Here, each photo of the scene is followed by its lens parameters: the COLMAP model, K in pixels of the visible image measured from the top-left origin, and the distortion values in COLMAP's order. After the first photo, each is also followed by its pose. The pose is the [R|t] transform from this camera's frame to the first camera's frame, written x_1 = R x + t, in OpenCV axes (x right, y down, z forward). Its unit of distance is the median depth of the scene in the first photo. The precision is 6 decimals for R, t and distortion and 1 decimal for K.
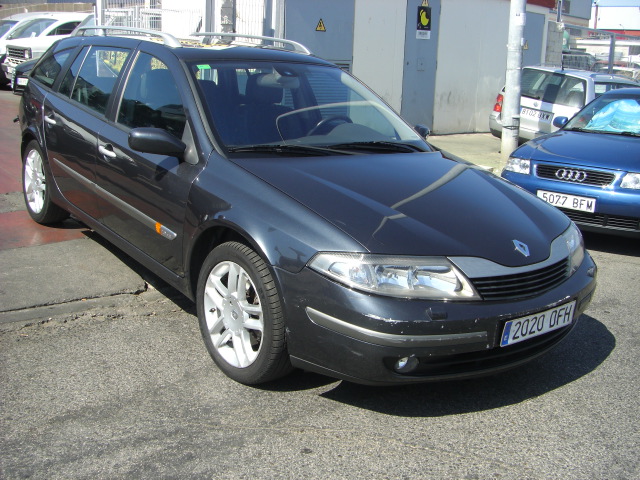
lens RADIAL K [[708.1, 0, 319.6], [0, 708.1, 239.0], [0, 0, 1]] dist [-0.148624, 0.000000]
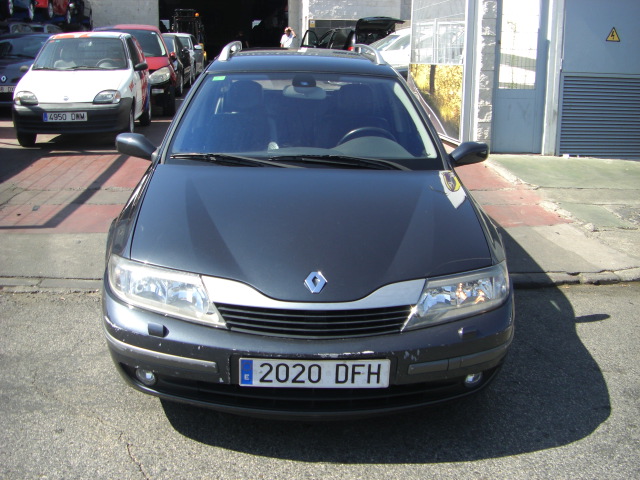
lens RADIAL K [[708.1, 0, 318.4], [0, 708.1, 240.7], [0, 0, 1]] dist [-0.148624, 0.000000]
pose [[0.809646, 0.113017, -0.575934, 0.769104], [-0.123425, 0.992128, 0.021177, -0.054634], [0.573794, 0.053938, 0.817222, 0.293389]]
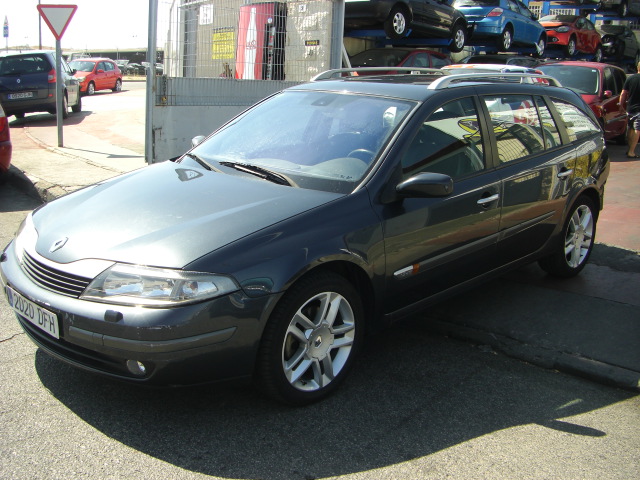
lens RADIAL K [[708.1, 0, 318.9], [0, 708.1, 241.4], [0, 0, 1]] dist [-0.148624, 0.000000]
pose [[0.159860, 0.187250, -0.969217, 1.366229], [-0.291058, 0.947136, 0.134978, -0.249036], [0.943255, 0.260521, 0.205910, 1.141951]]
